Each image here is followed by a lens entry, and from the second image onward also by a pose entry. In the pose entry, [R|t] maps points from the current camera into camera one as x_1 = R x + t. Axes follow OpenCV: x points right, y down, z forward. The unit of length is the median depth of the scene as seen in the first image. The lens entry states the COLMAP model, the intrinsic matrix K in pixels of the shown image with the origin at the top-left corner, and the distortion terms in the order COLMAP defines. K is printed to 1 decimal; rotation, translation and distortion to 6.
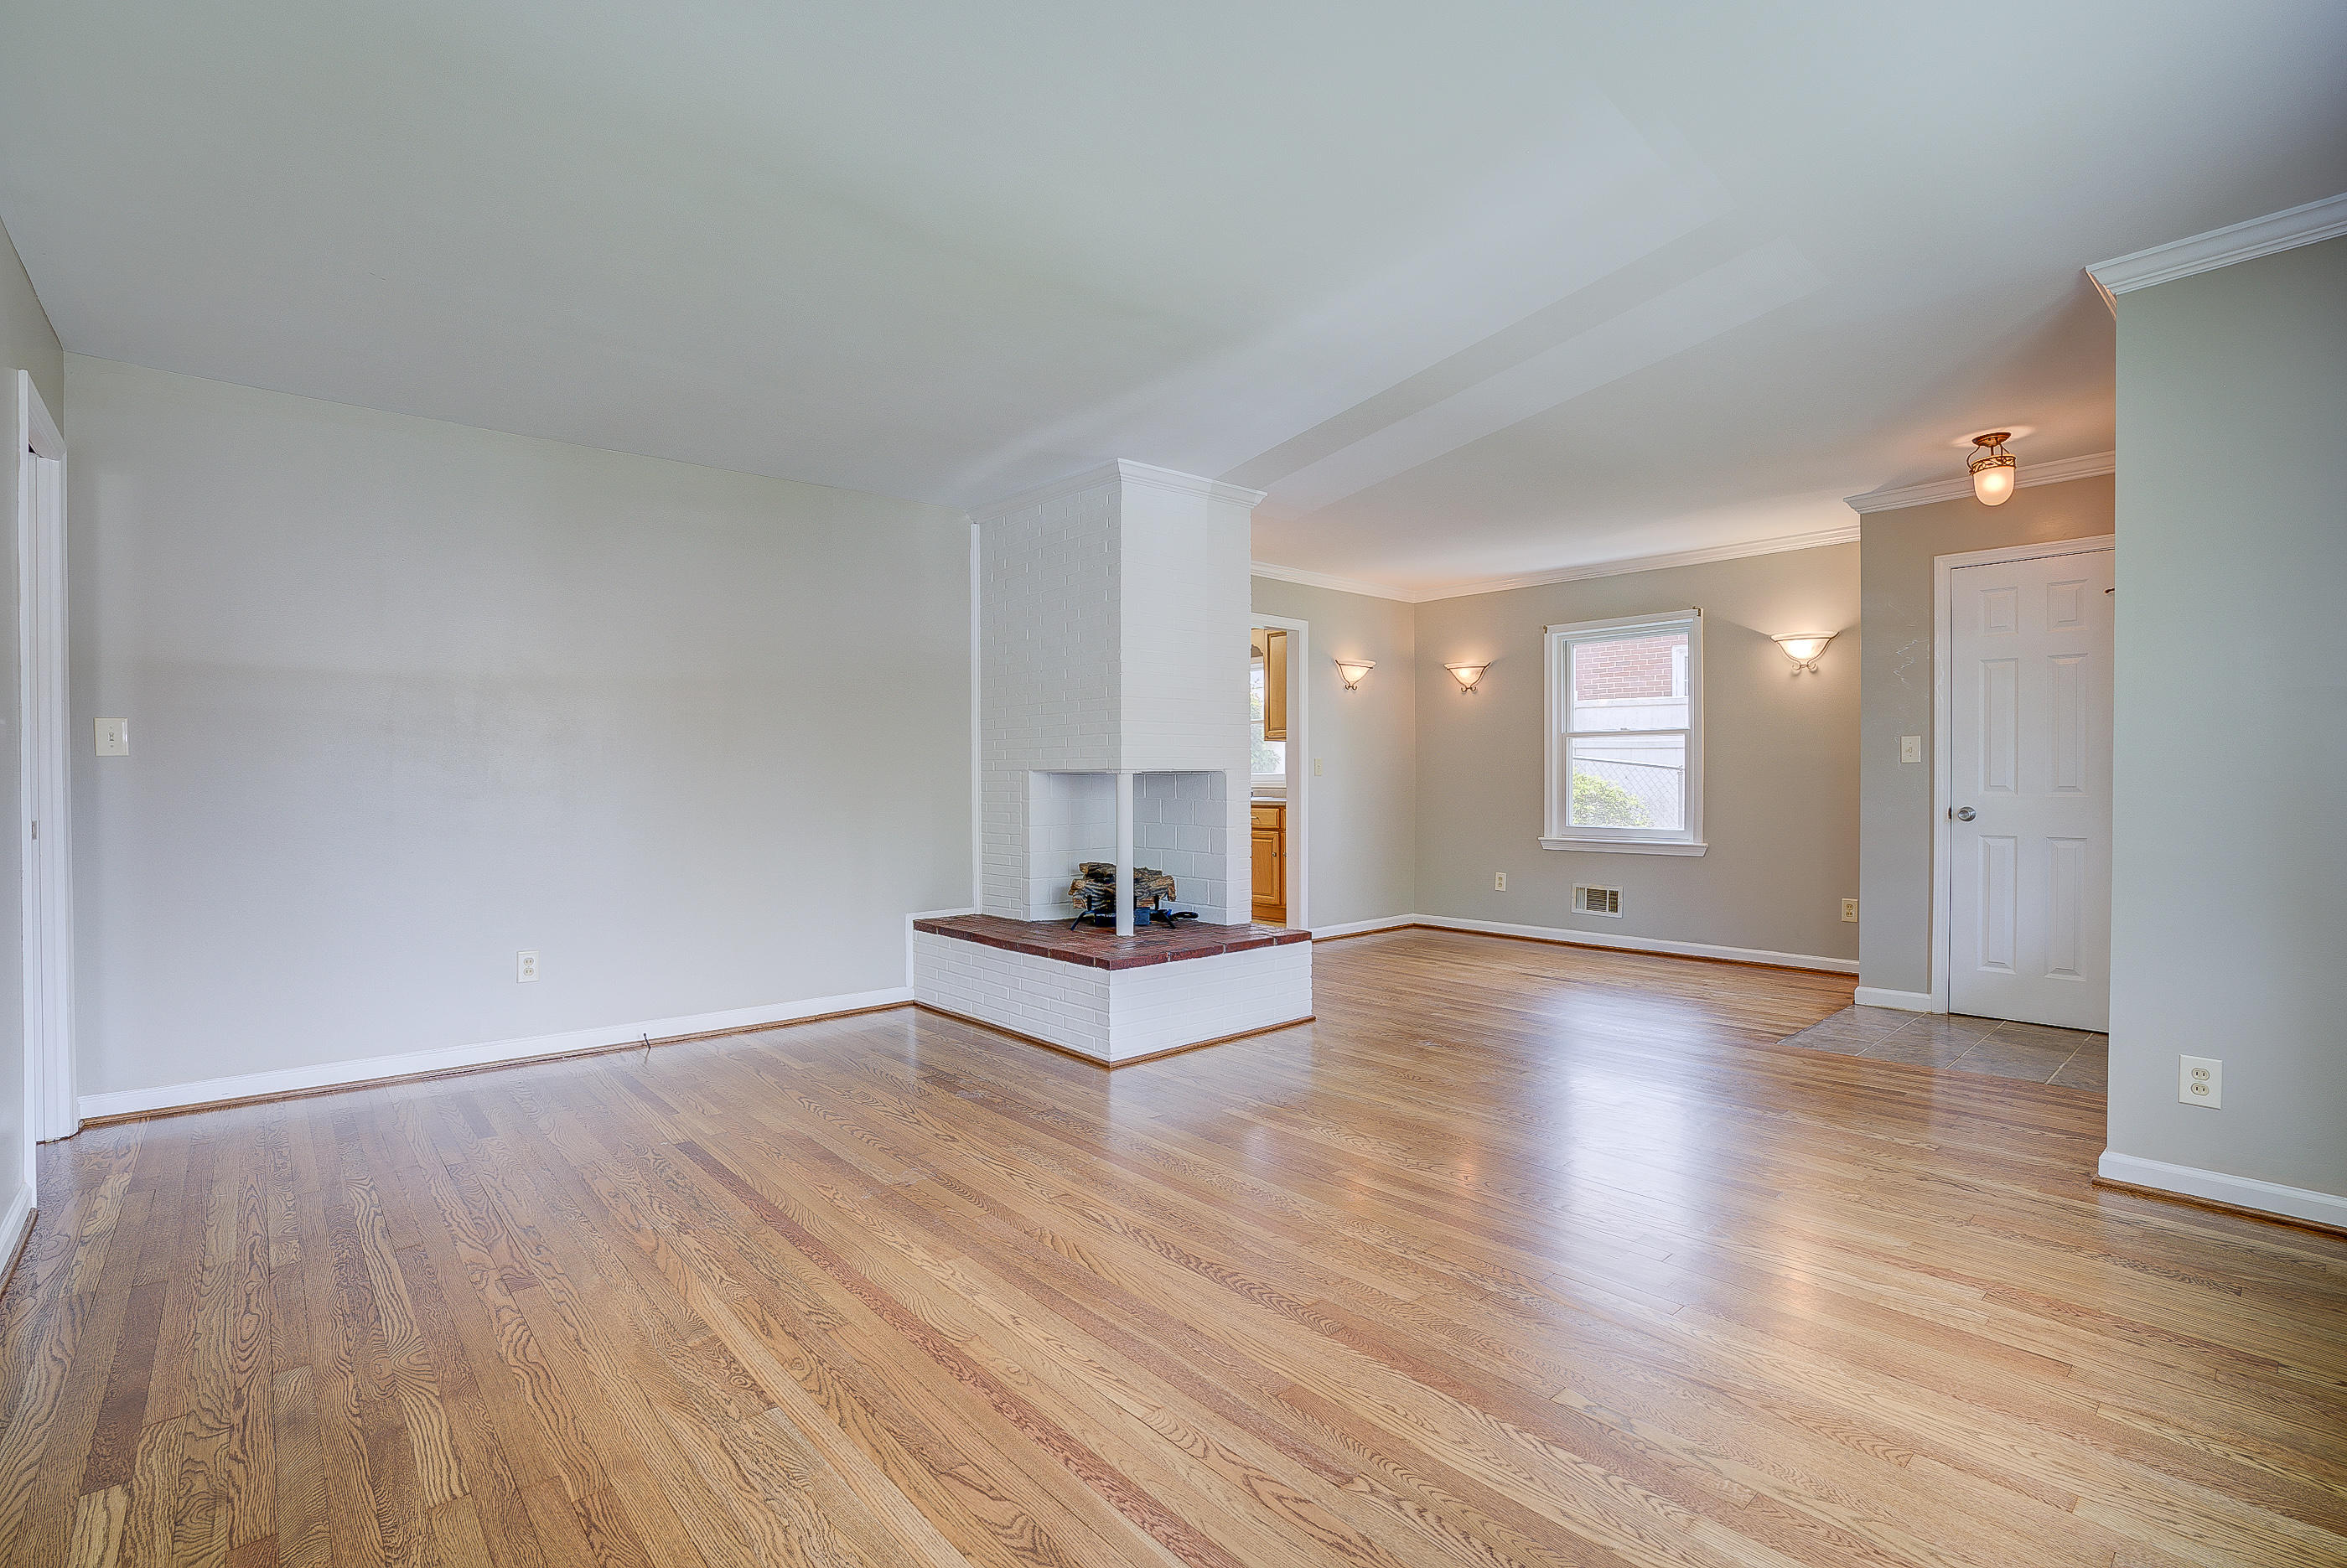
lens RADIAL K [[1078.1, 0, 1181.4], [0, 1078.1, 782.5], [0, 0, 1]] dist [-0.060180, 0.019943]
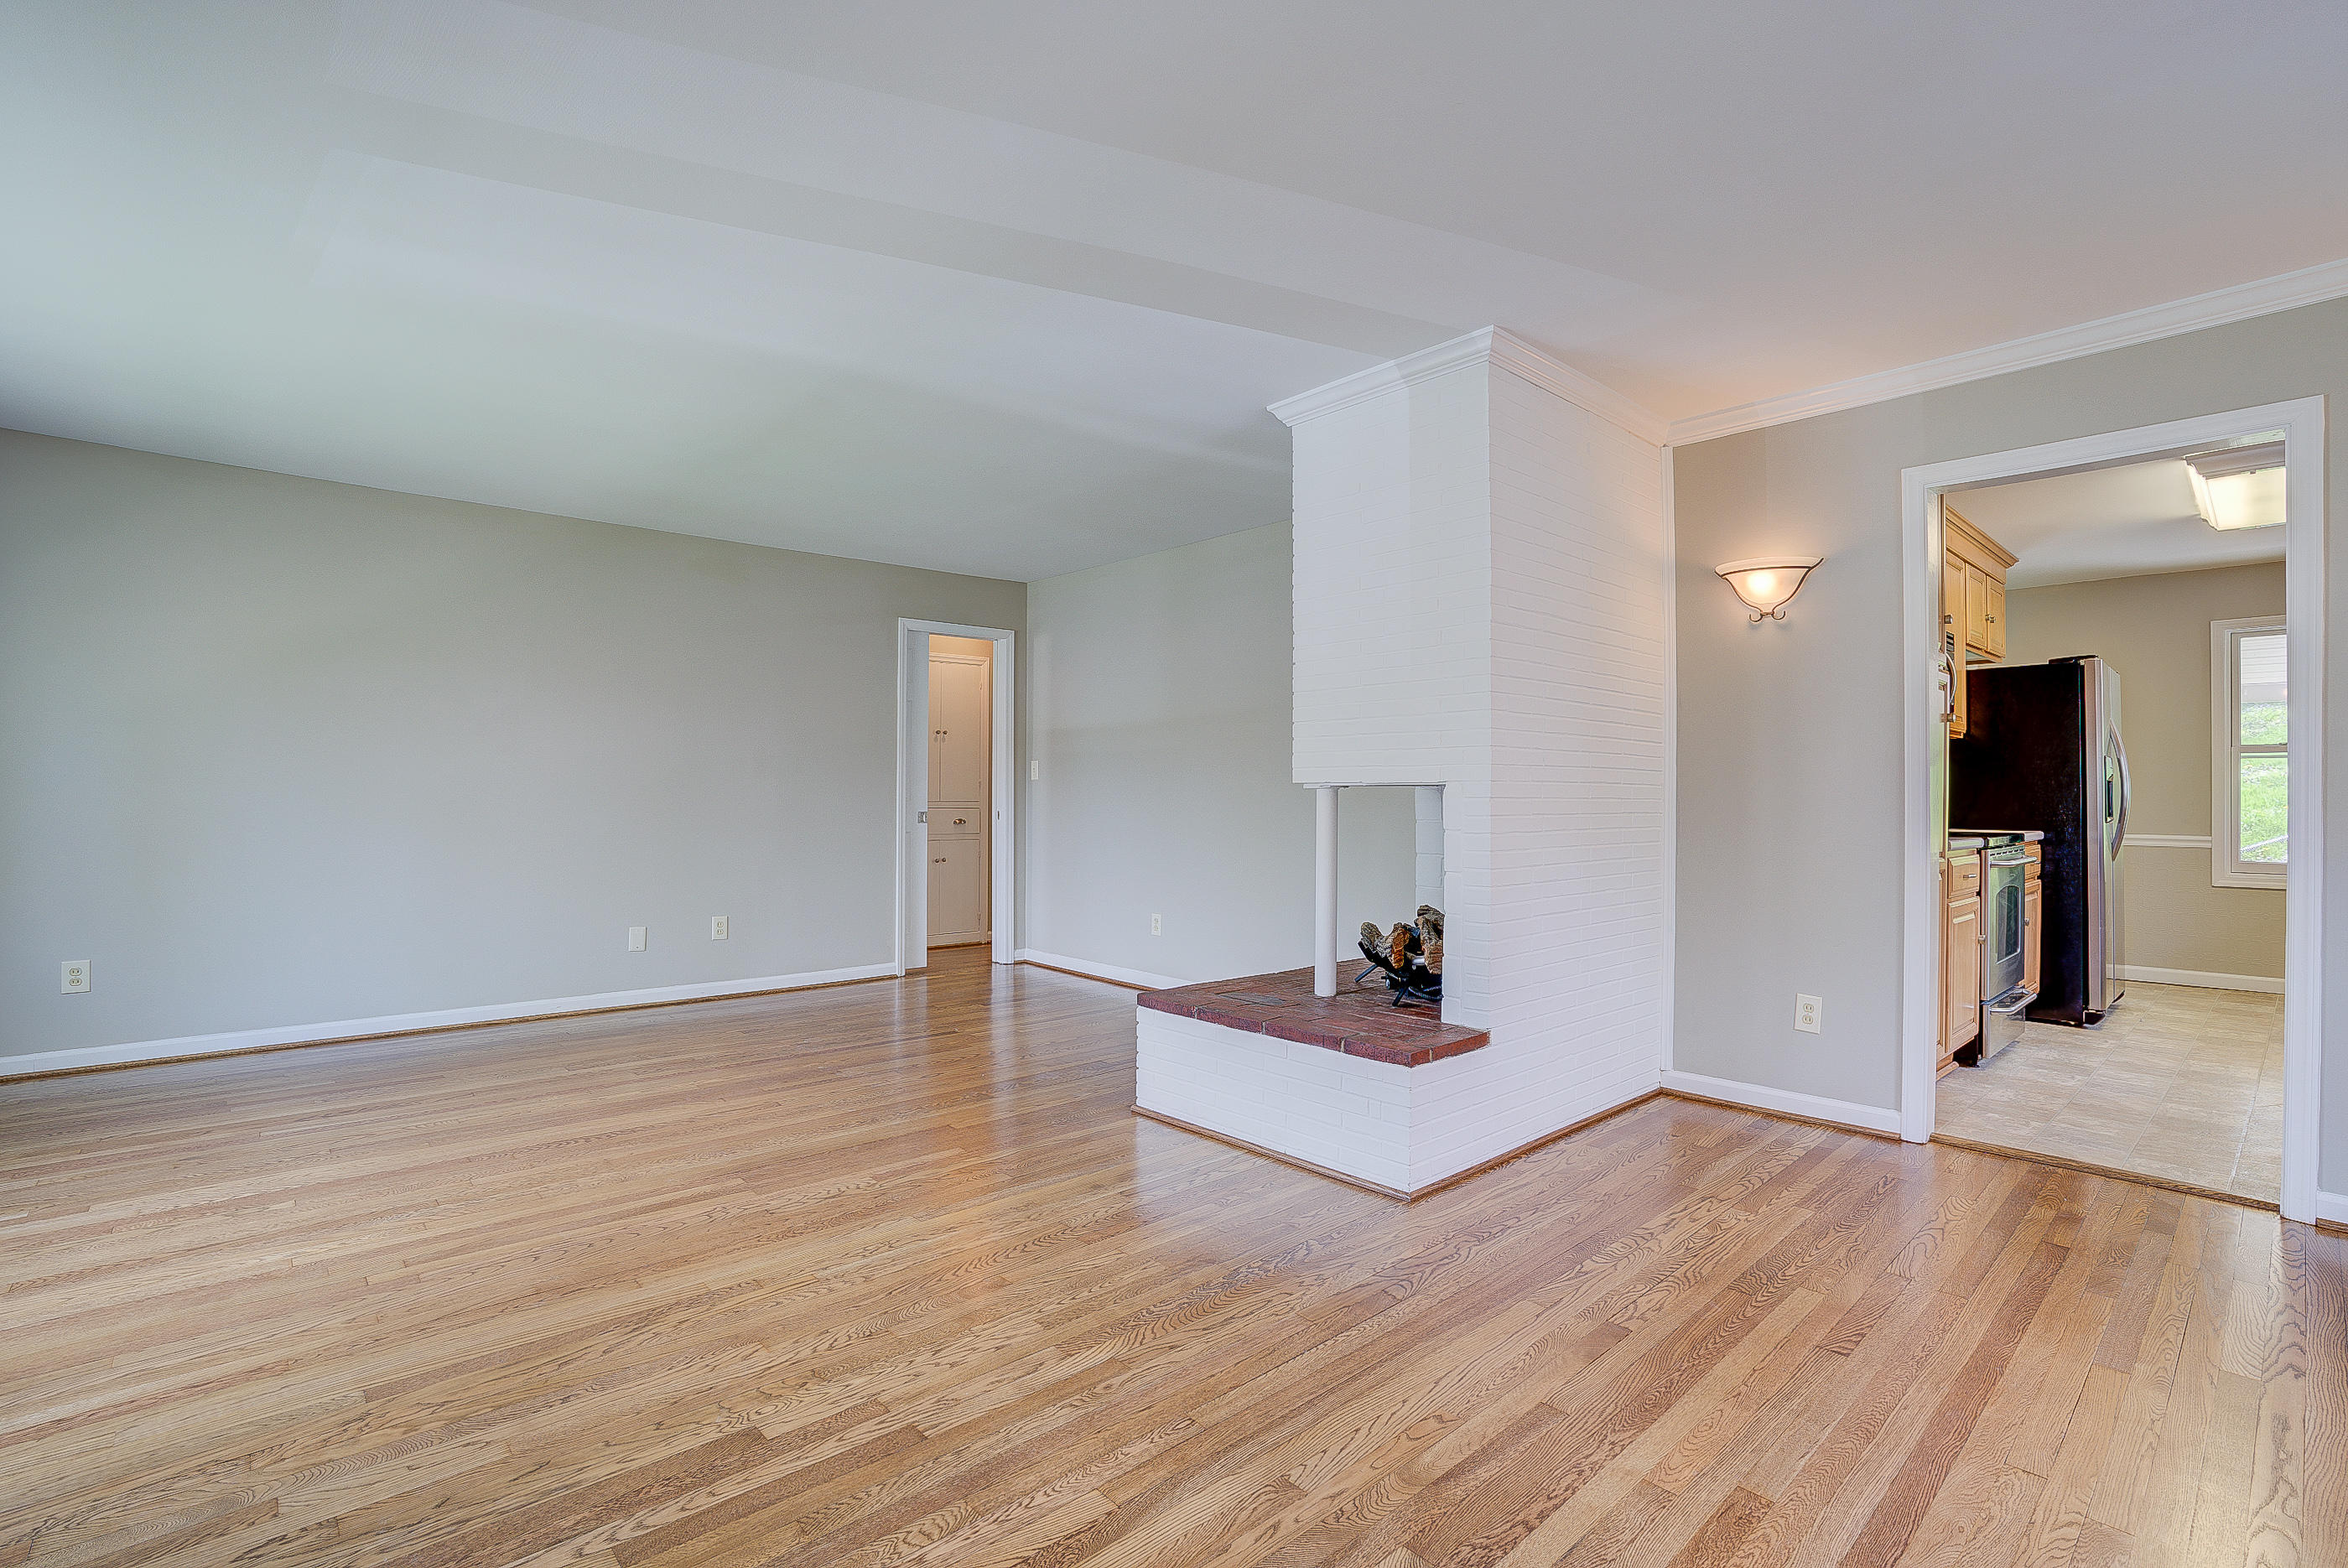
lens RADIAL K [[1078.6, 0, 1187.2], [0, 1078.6, 786.8], [0, 0, 1]] dist [-0.060180, 0.019943]
pose [[0.008368, -0.005166, -0.999952, 0.490357], [-0.009175, 0.999944, -0.005243, -0.002832], [0.999923, 0.009219, 0.008320, 0.598824]]
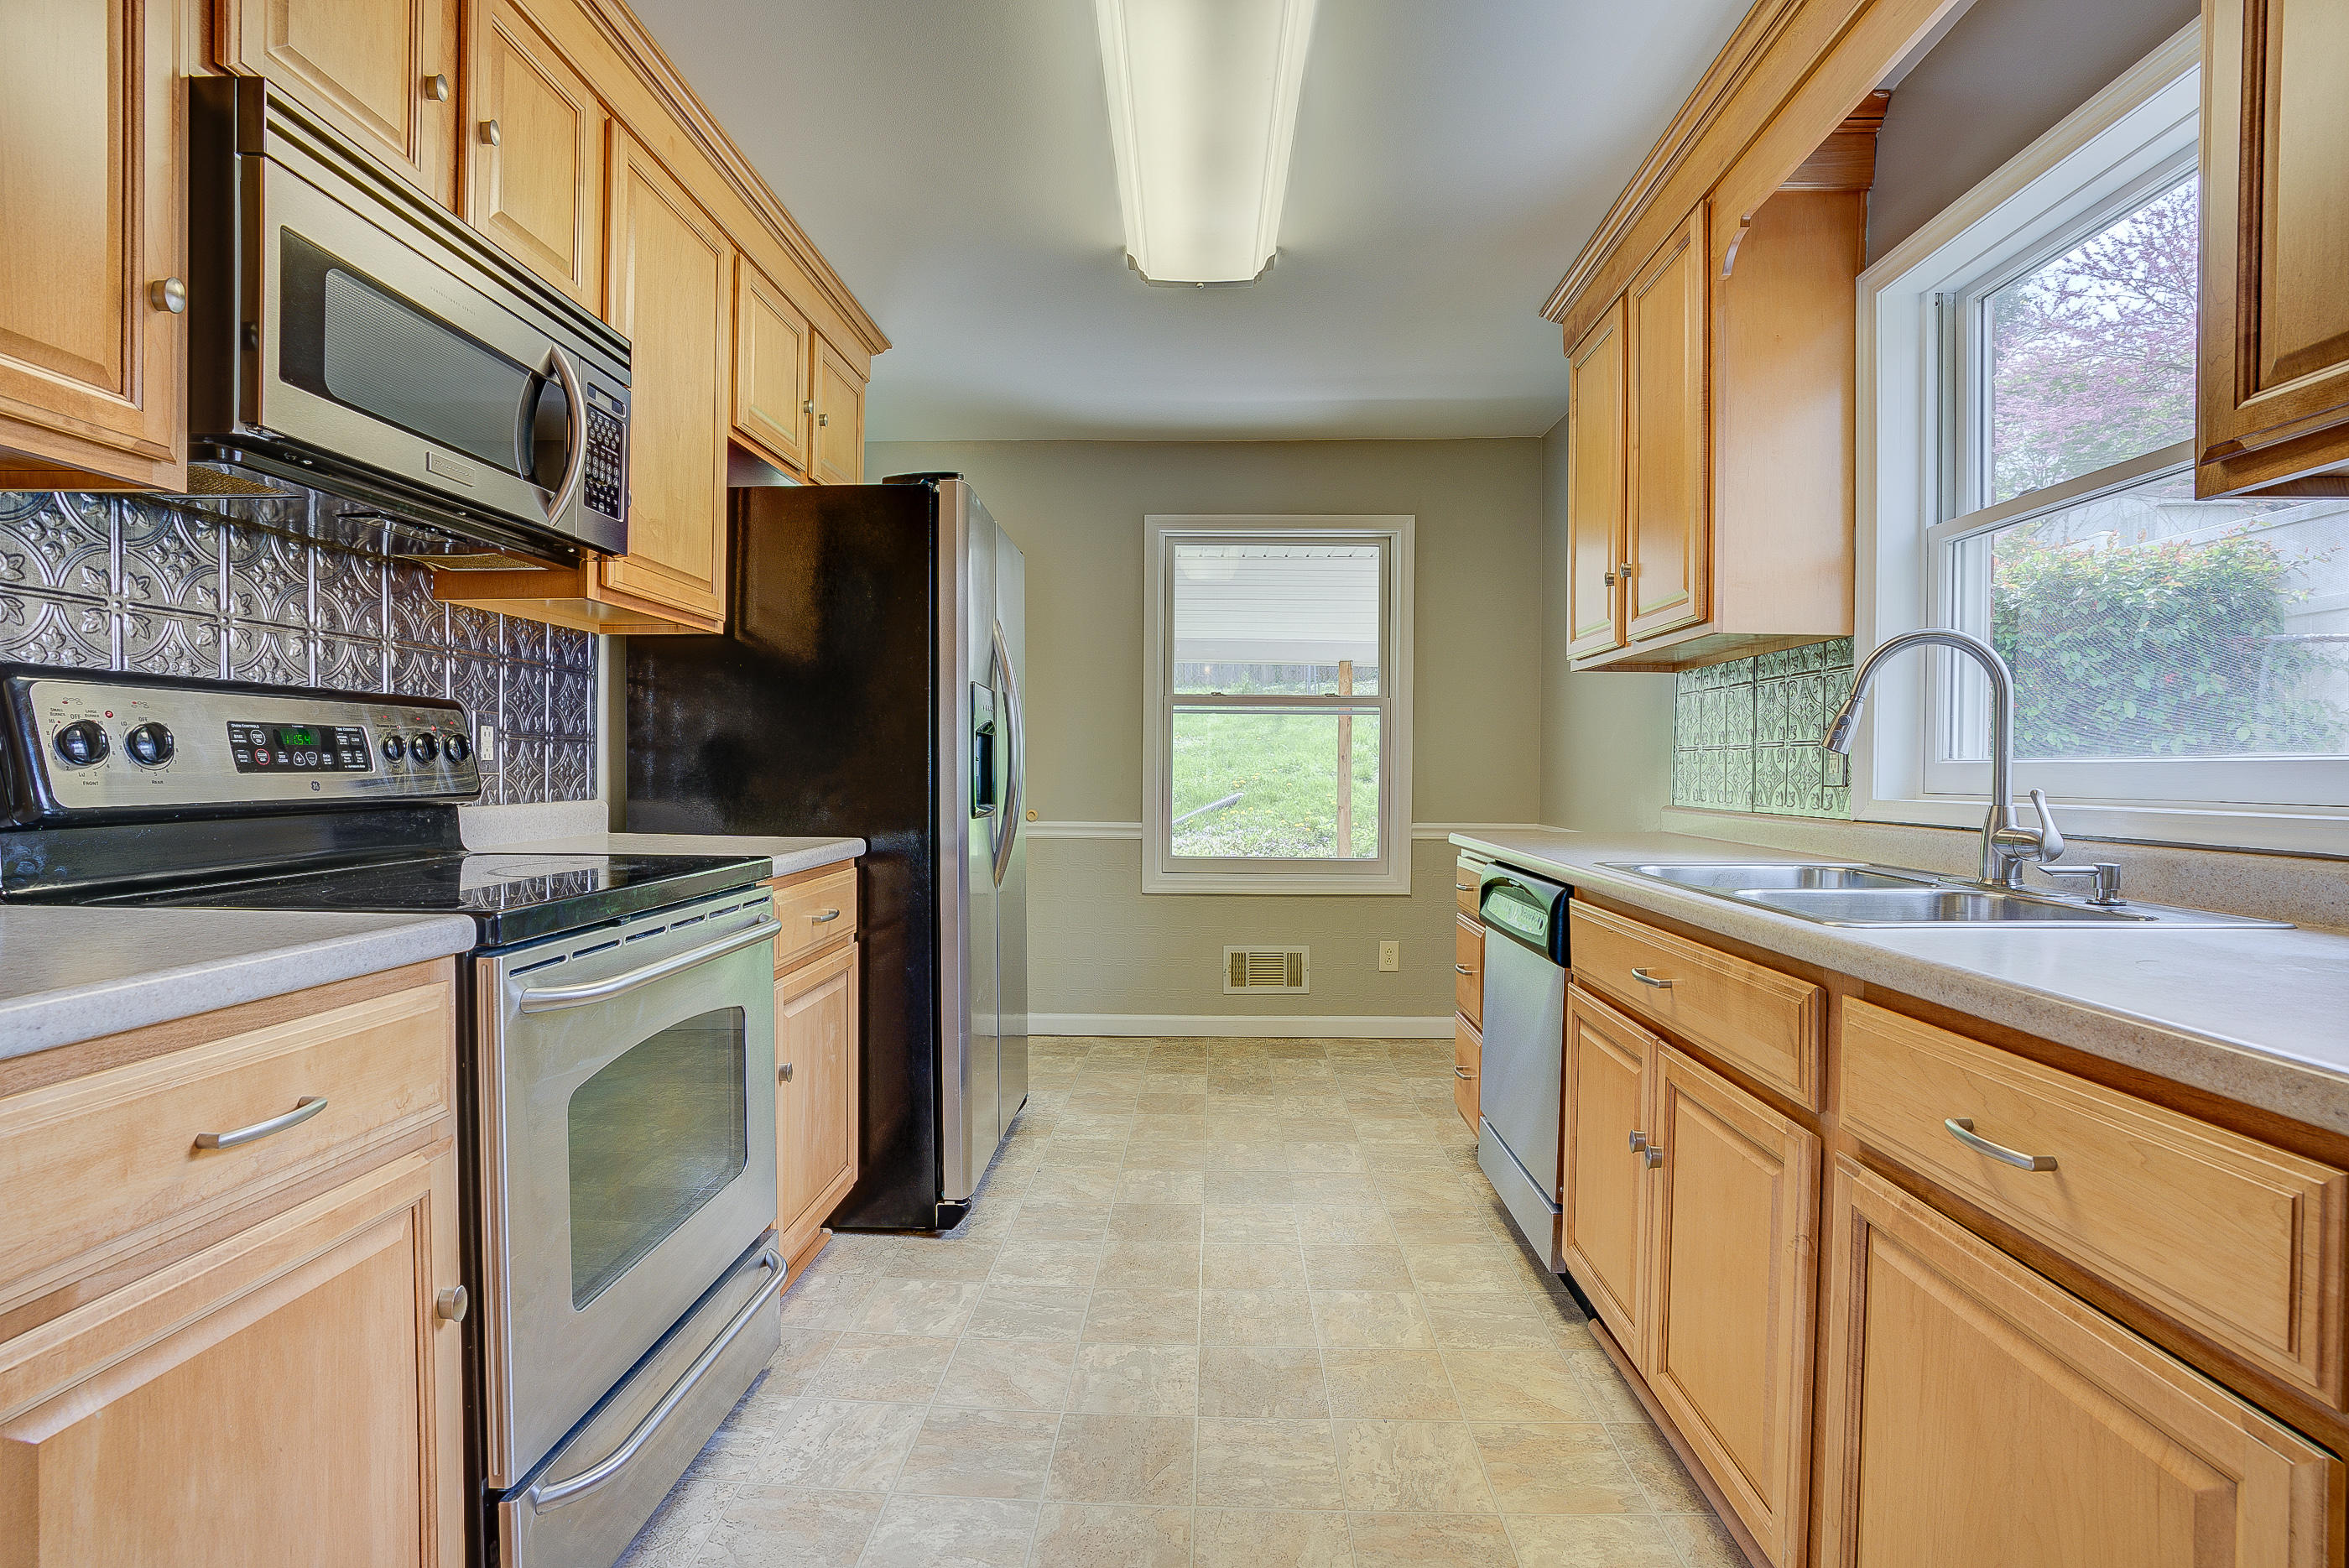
lens RADIAL K [[1079.1, 0, 1180.6], [0, 1079.1, 789.1], [0, 0, 1]] dist [-0.060180, 0.019943]
pose [[0.723897, 0.021539, -0.689571, 0.091103], [-0.011697, 0.999752, 0.018948, -0.005560], [0.689809, -0.005650, 0.723970, 1.012453]]
